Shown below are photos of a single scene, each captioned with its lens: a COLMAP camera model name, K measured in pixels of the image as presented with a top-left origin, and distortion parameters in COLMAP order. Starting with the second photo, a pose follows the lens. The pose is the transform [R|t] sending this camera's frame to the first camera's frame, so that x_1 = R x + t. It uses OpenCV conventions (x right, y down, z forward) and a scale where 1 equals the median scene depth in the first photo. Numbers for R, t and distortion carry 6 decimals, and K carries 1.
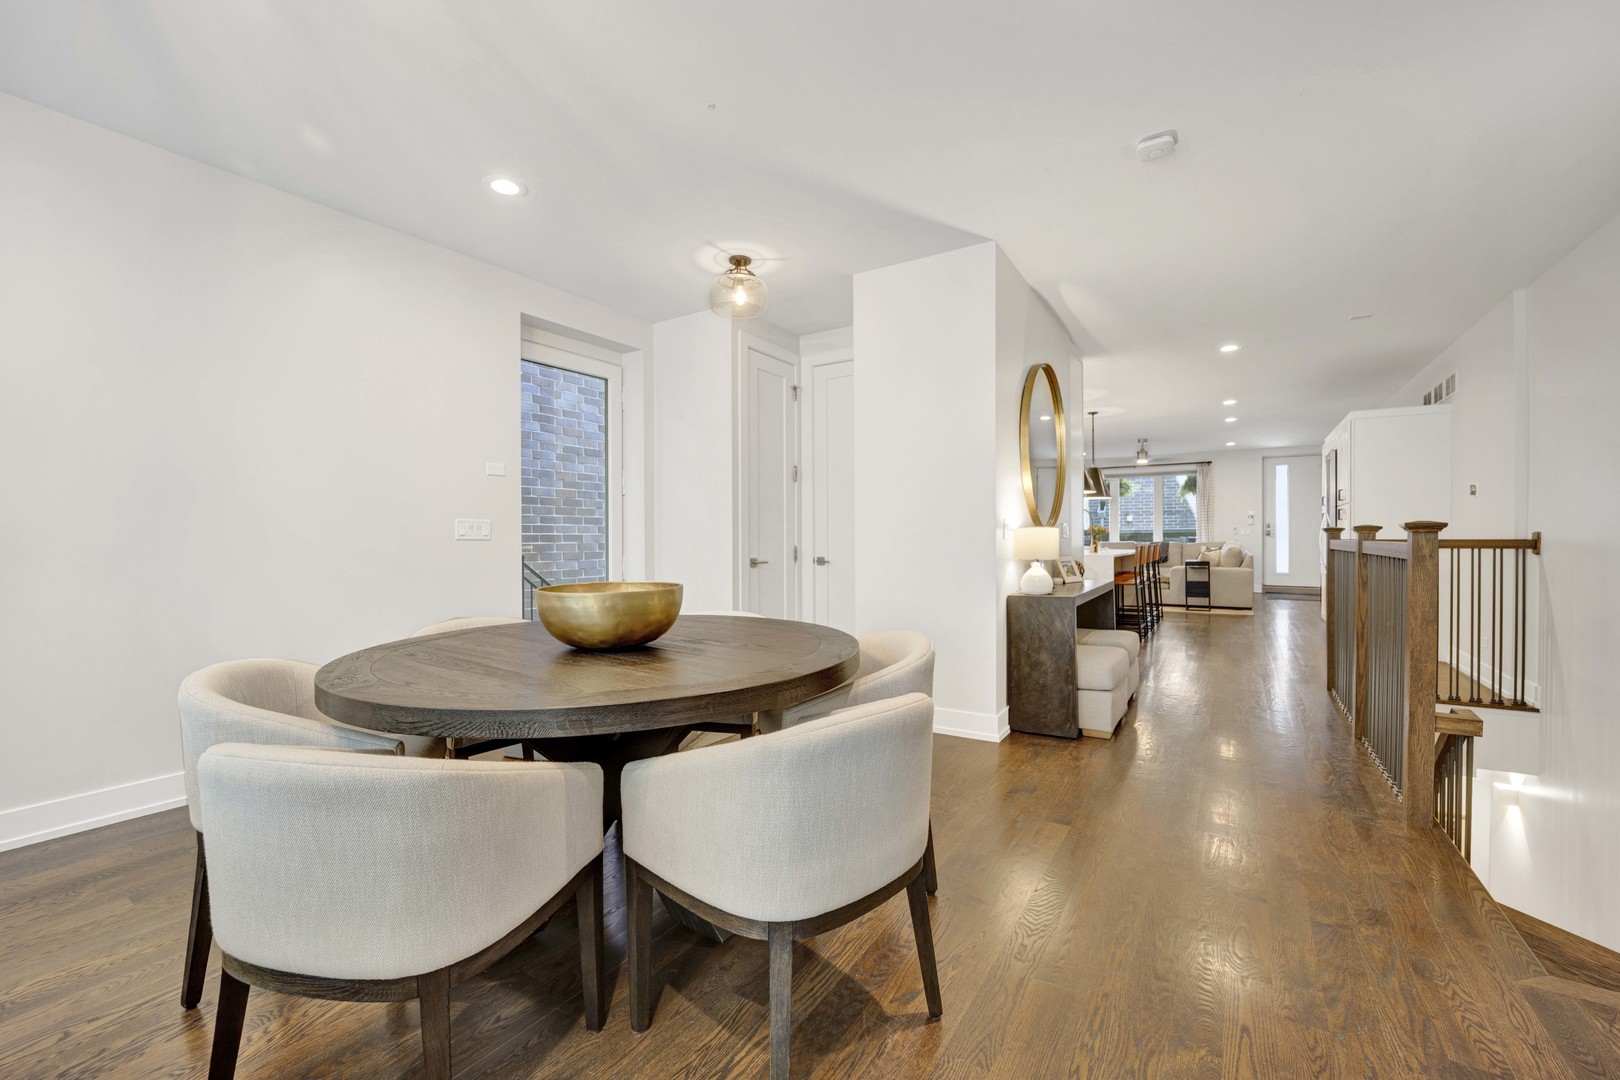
lens RADIAL K [[676.0, 0, 809.5], [0, 676.0, 541.8], [0, 0, 1]] dist [-0.025321, -0.000036]
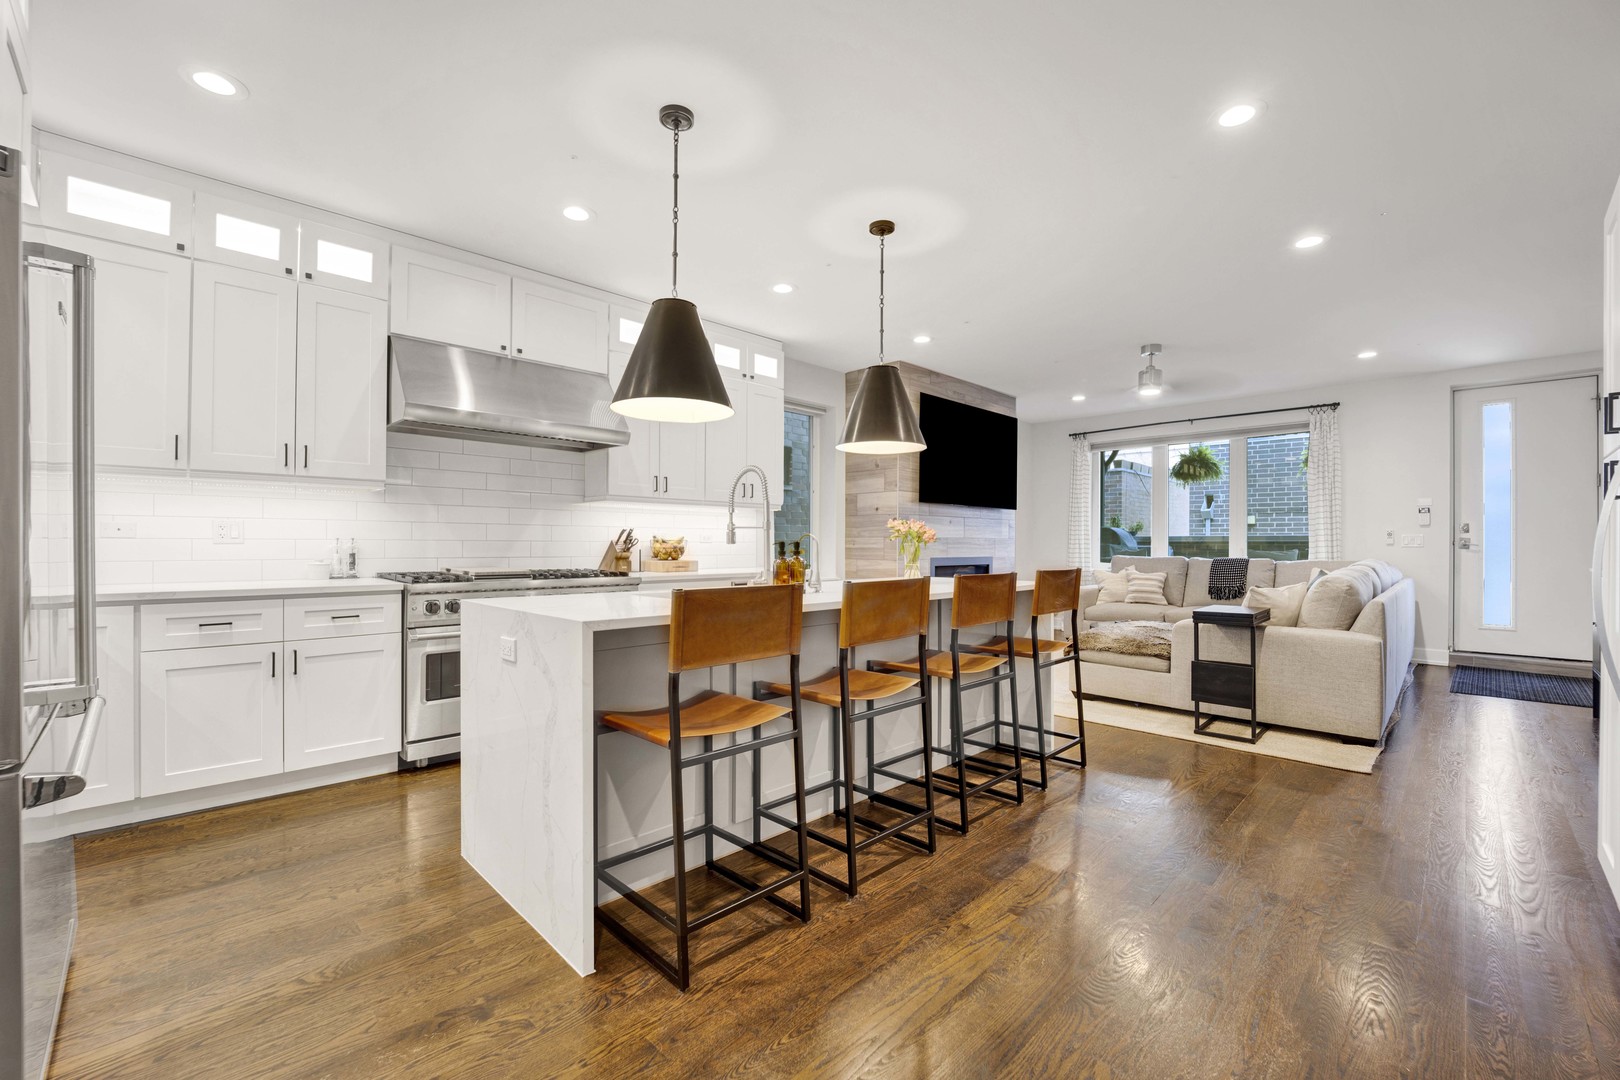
lens RADIAL K [[676.0, 0, 811.8], [0, 676.0, 543.7], [0, 0, 1]] dist [-0.025321, -0.000036]
pose [[0.976642, 0.015757, -0.214293, 0.341131], [-0.016062, 0.999871, 0.000319, -0.006769], [0.214270, 0.003131, 0.976769, 0.448927]]
